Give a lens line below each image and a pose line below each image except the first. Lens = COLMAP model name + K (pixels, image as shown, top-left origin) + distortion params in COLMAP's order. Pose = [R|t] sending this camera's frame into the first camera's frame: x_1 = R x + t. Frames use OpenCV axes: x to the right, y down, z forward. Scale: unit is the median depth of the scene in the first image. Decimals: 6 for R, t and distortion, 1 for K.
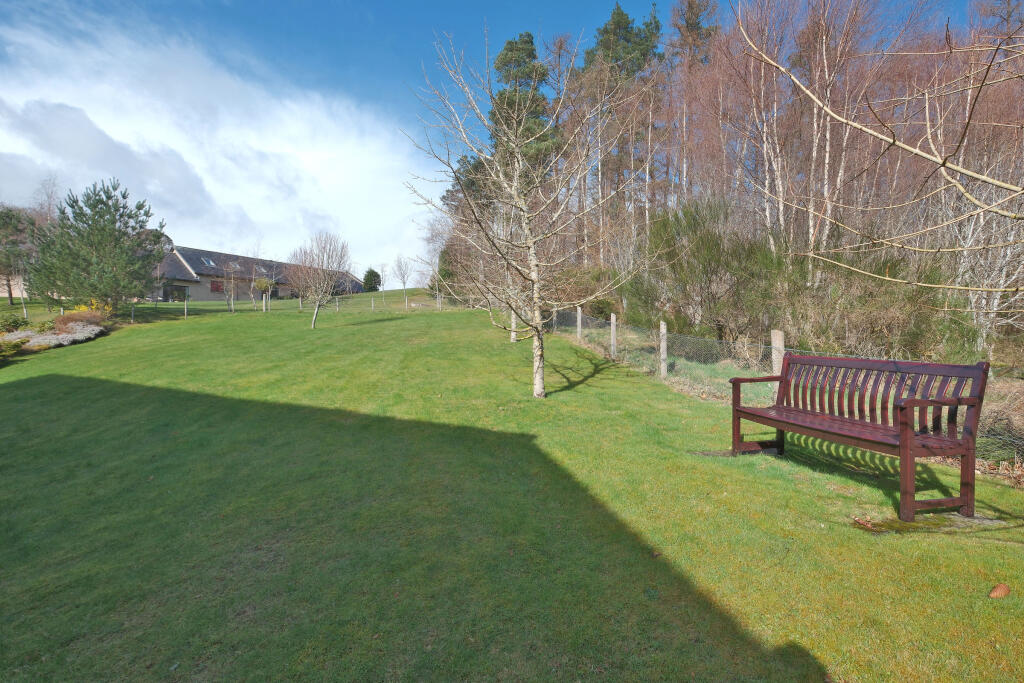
lens RADIAL K [[476.0, 0, 512.4], [0, 476.0, 346.8], [0, 0, 1]] dist [0.001680, 0.000234]
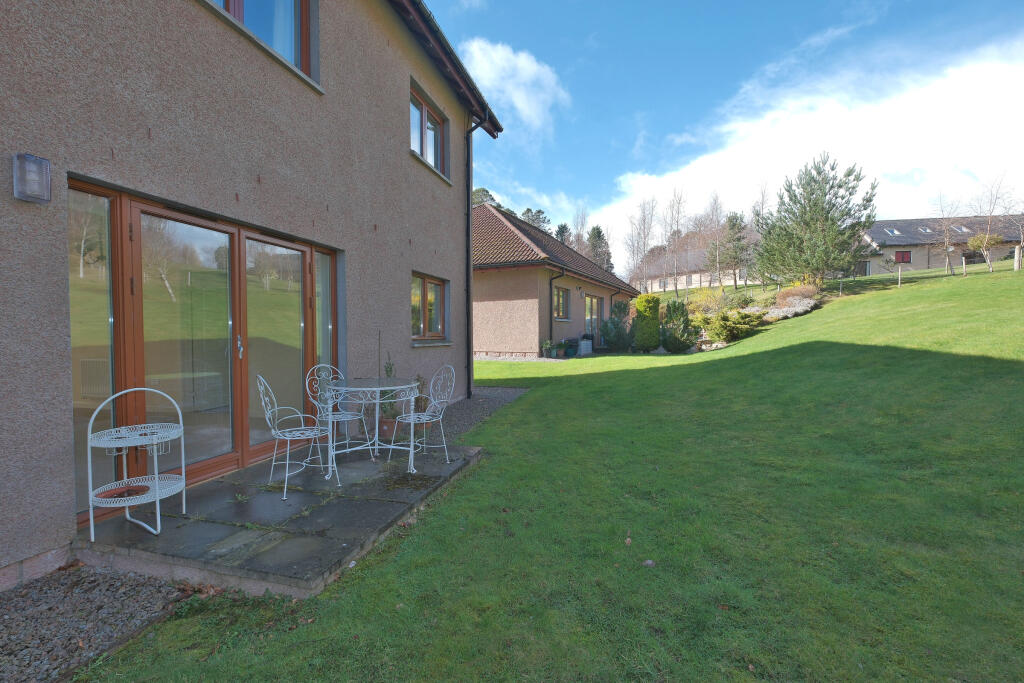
lens RADIAL K [[442.1, 0, 512.2], [0, 442.1, 338.7], [0, 0, 1]] dist [0.000227, 0.000033]
pose [[0.320134, 0.023708, -0.947076, -0.159069], [0.002664, 0.999660, 0.025925, 0.013422], [0.947369, -0.010822, 0.319962, 0.076558]]
